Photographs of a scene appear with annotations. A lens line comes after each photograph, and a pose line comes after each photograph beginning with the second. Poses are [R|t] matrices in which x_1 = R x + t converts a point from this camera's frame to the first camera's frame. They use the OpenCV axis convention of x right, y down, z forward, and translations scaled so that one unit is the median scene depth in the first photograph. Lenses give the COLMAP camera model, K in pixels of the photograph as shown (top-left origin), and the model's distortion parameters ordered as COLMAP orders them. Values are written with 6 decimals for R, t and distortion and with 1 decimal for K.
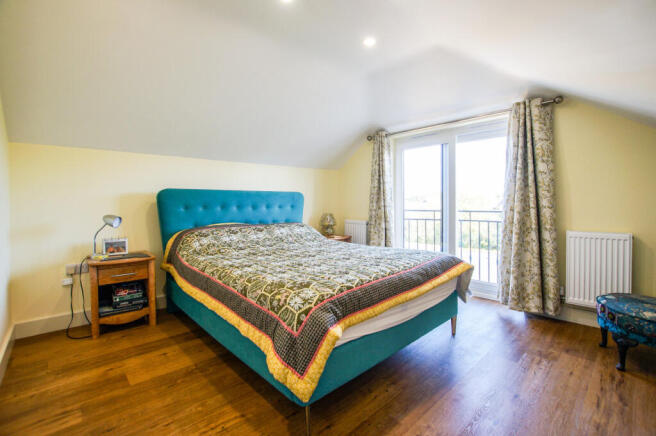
lens RADIAL K [[297.4, 0, 326.2], [0, 297.4, 216.2], [0, 0, 1]] dist [-0.033367, 0.000467]
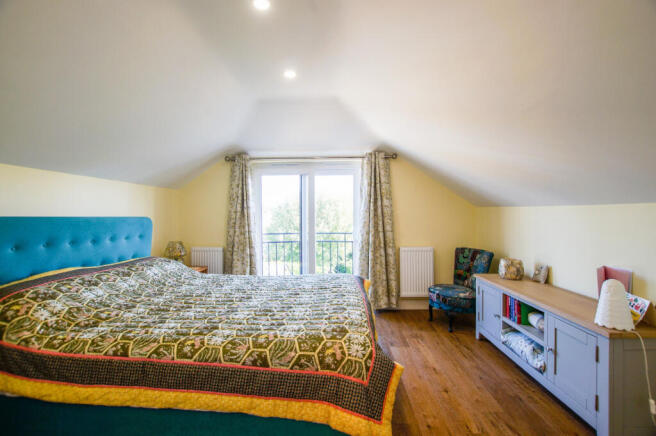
lens RADIAL K [[297.4, 0, 326.2], [0, 297.4, 216.2], [0, 0, 1]] dist [-0.033367, 0.000467]
pose [[0.705086, -0.000487, 0.709122, -0.450084], [0.033574, 0.998901, -0.032697, -0.062530], [-0.708327, 0.046862, 0.704327, 0.195211]]
